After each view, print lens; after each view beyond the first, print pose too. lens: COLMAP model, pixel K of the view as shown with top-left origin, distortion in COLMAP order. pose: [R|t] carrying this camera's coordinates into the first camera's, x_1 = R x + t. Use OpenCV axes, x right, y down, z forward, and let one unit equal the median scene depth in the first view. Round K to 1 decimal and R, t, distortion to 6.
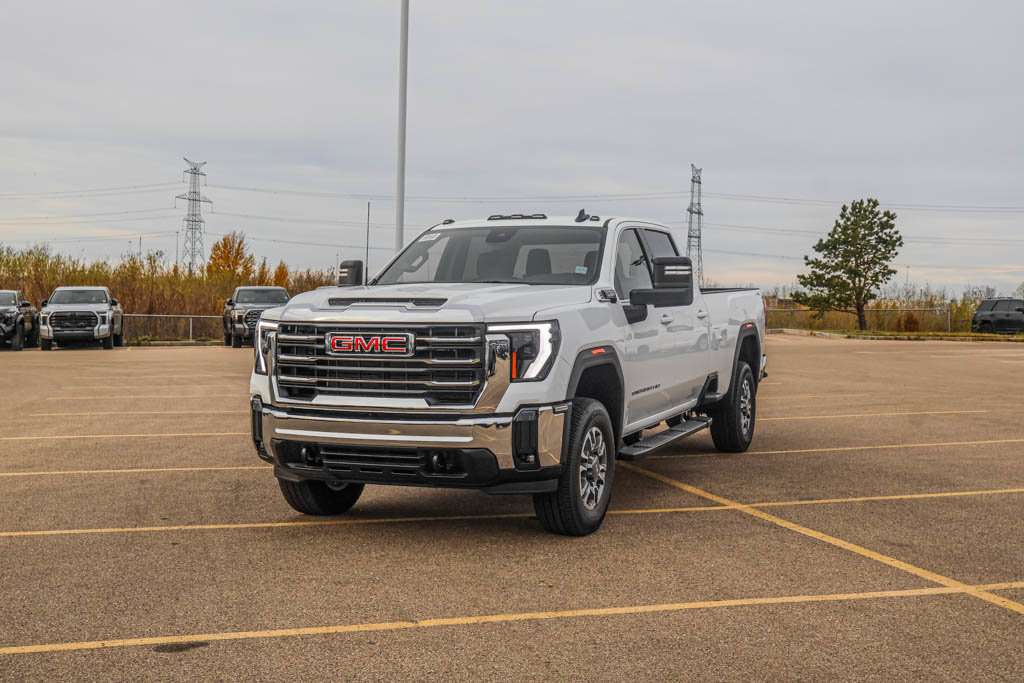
lens RADIAL K [[1401.4, 0, 512.0], [0, 1401.4, 341.5], [0, 0, 1]] dist [-0.074187, 0.010320]
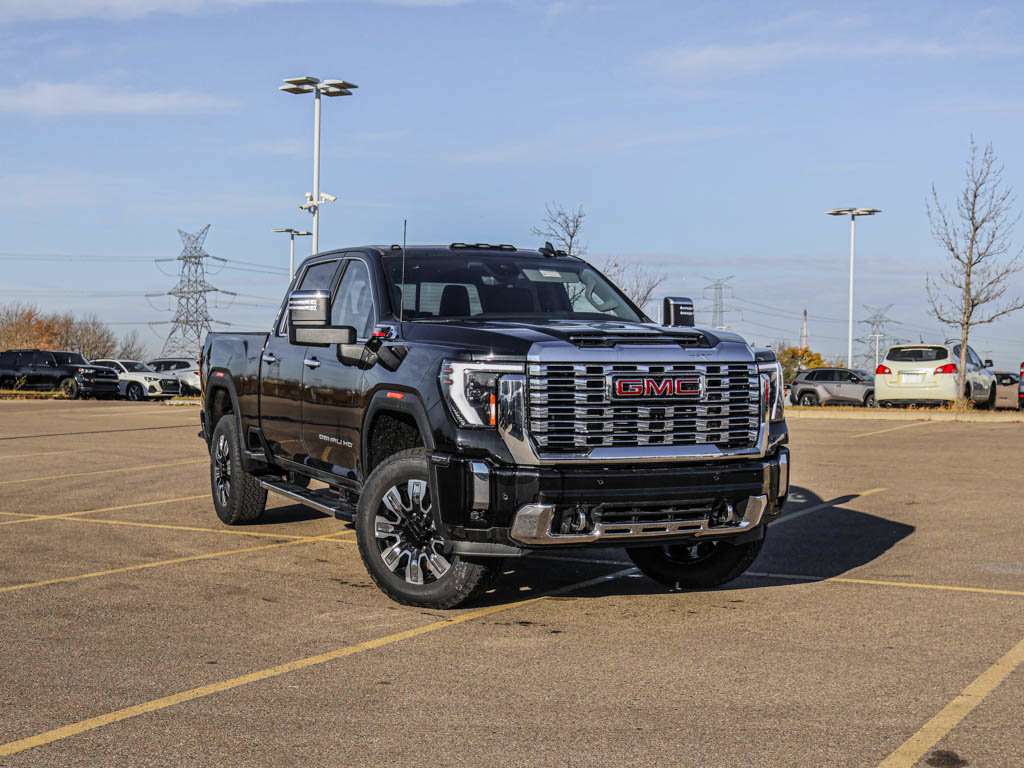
lens RADIAL K [[1564.5, 0, 511.1], [0, 1564.5, 404.3], [0, 0, 1]] dist [0.000239, 2.285871]
pose [[0.689348, -0.024406, 0.724020, -0.870115], [0.022715, 0.999669, 0.012071, -0.001195], [-0.724075, 0.008125, 0.689674, 0.378137]]
